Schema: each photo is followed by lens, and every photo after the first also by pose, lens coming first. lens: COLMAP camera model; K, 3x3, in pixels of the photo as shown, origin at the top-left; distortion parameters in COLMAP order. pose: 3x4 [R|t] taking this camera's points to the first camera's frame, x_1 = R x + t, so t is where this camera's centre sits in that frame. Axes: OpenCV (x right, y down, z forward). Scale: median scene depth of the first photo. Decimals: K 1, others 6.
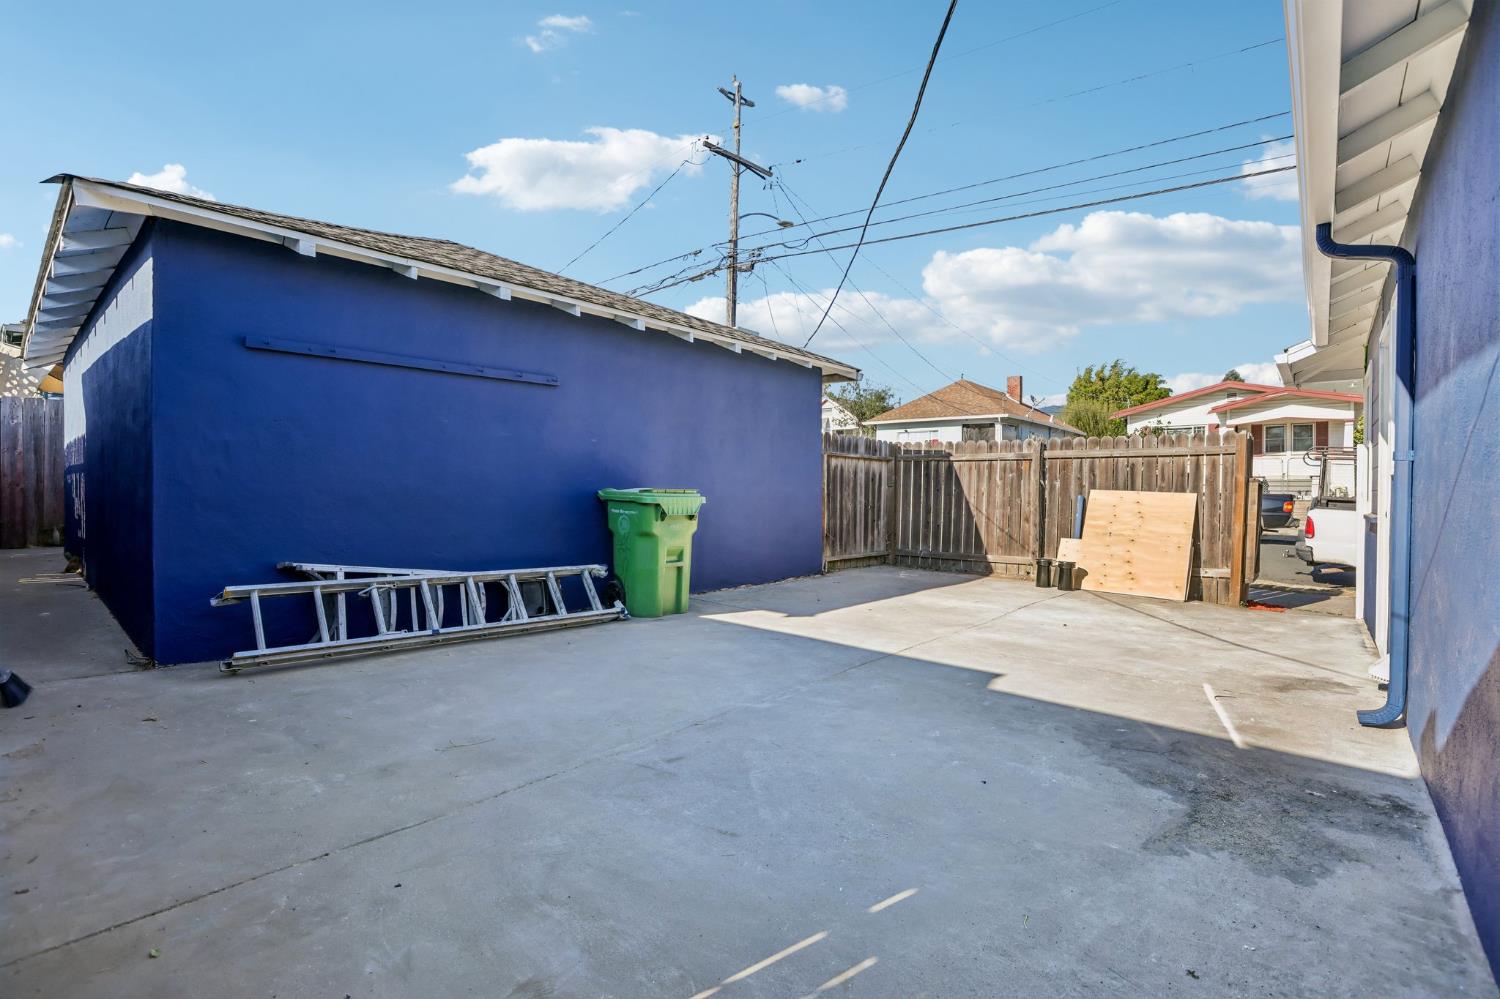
lens RADIAL K [[688.2, 0, 748.1], [0, 688.2, 490.4], [0, 0, 1]] dist [-0.044873, 0.024951]
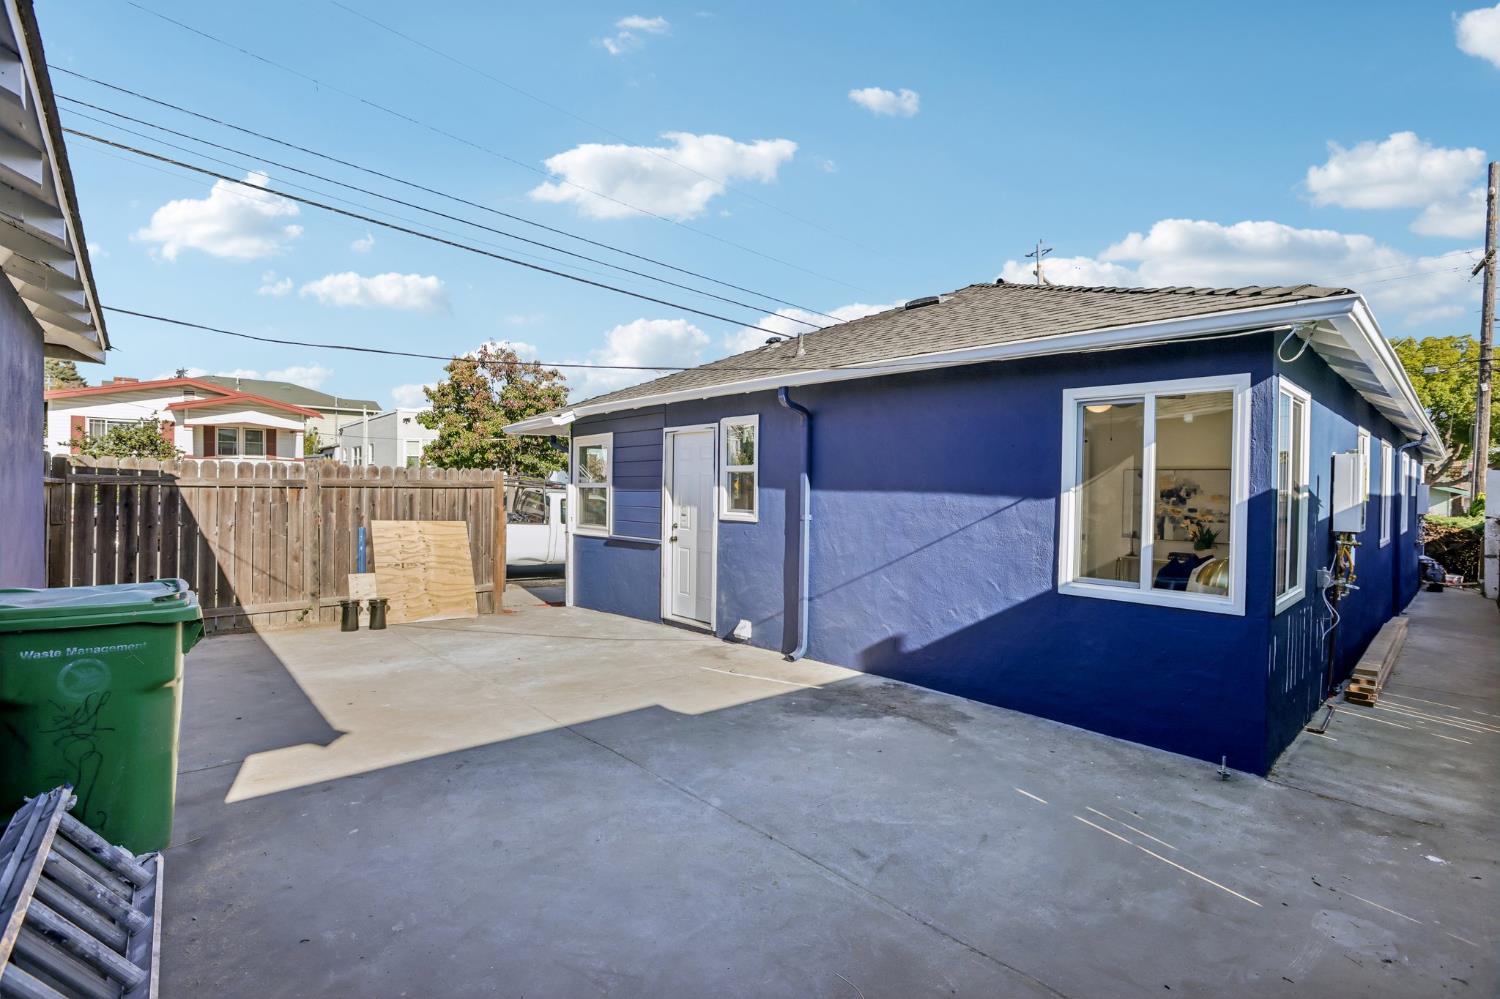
lens RADIAL K [[688.2, 0, 748.1], [0, 688.2, 490.4], [0, 0, 1]] dist [-0.044873, 0.024951]
pose [[0.106714, -0.006116, 0.994271, -1.001538], [-0.009239, 0.999932, 0.007142, -0.140764], [-0.994247, -0.009948, 0.106650, 0.931994]]
